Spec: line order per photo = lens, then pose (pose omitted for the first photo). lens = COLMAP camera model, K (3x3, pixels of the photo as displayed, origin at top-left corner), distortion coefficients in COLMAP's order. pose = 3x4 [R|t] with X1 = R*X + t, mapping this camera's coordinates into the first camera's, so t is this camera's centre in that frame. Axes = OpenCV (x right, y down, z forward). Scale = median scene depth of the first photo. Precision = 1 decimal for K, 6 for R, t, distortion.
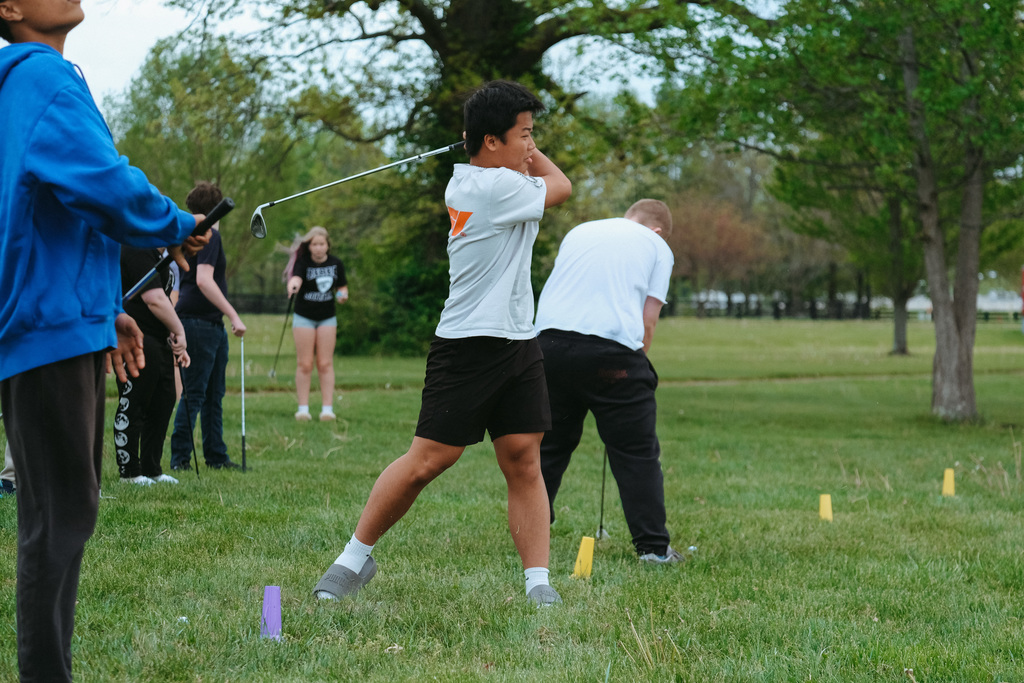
lens RADIAL K [[2970.6, 0, 512.0], [0, 2970.6, 341.5], [0, 0, 1]] dist [-0.122674, -0.630621]
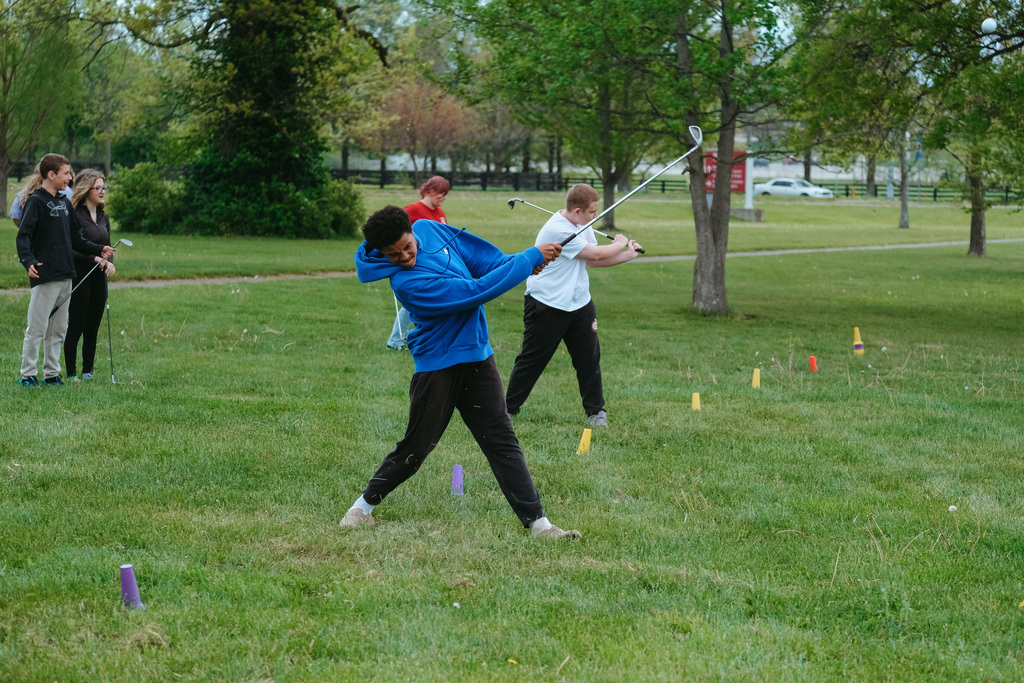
lens RADIAL K [[2970.6, 0, 512.0], [0, 2970.6, 341.5], [0, 0, 1]] dist [-0.122674, -0.630621]
pose [[0.991626, 0.005815, 0.129011, -0.064257], [-0.013321, 0.998263, 0.057394, -0.021000], [-0.128453, -0.058632, 0.989981, -0.168045]]
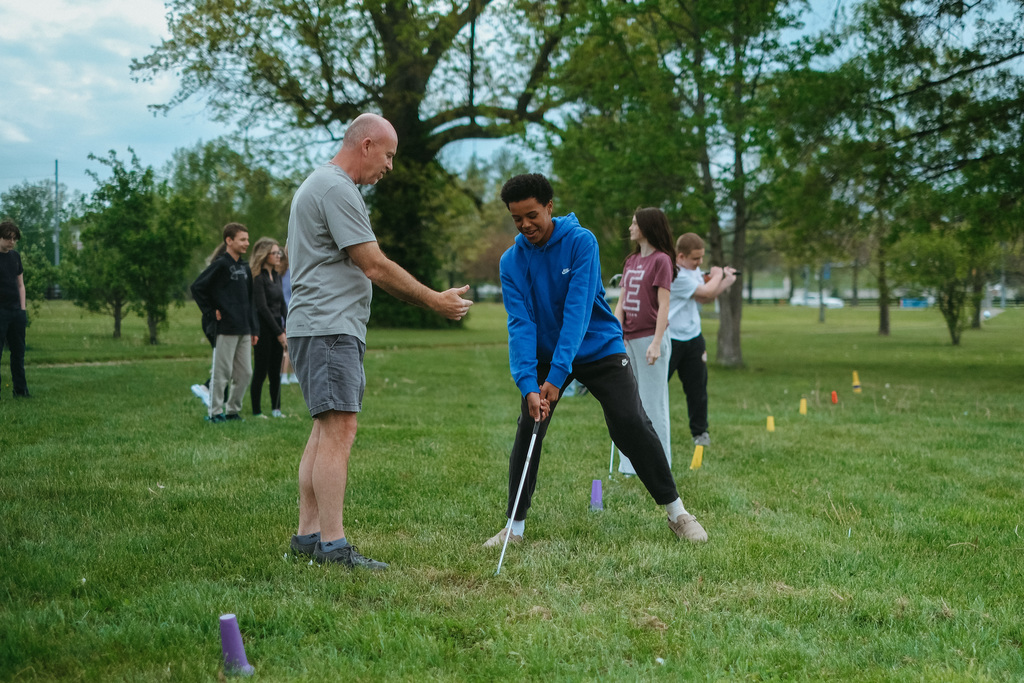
lens RADIAL K [[1732.3, 0, 512.0], [0, 1732.3, 341.5], [0, 0, 1]] dist [-0.021496, 0.051632]
pose [[0.993908, -0.005026, 0.110097, -0.056812], [0.003157, 0.999848, 0.017145, -0.003869], [-0.110167, -0.016694, 0.993773, -0.000623]]
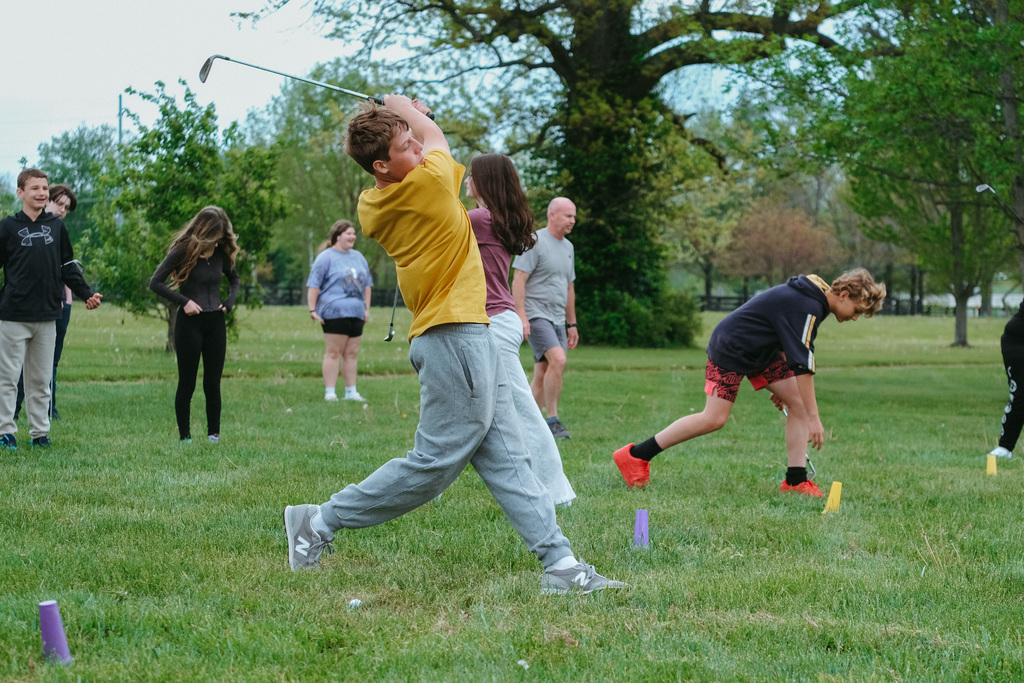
lens RADIAL K [[2750.1, 0, 512.0], [0, 2750.1, 341.5], [0, 0, 1]] dist [-0.098568, 0.048041]
pose [[0.999863, 0.006906, -0.015011, -0.028629], [-0.006859, 0.999971, 0.003202, 0.000450], [0.015033, -0.003098, 0.999882, -0.057977]]
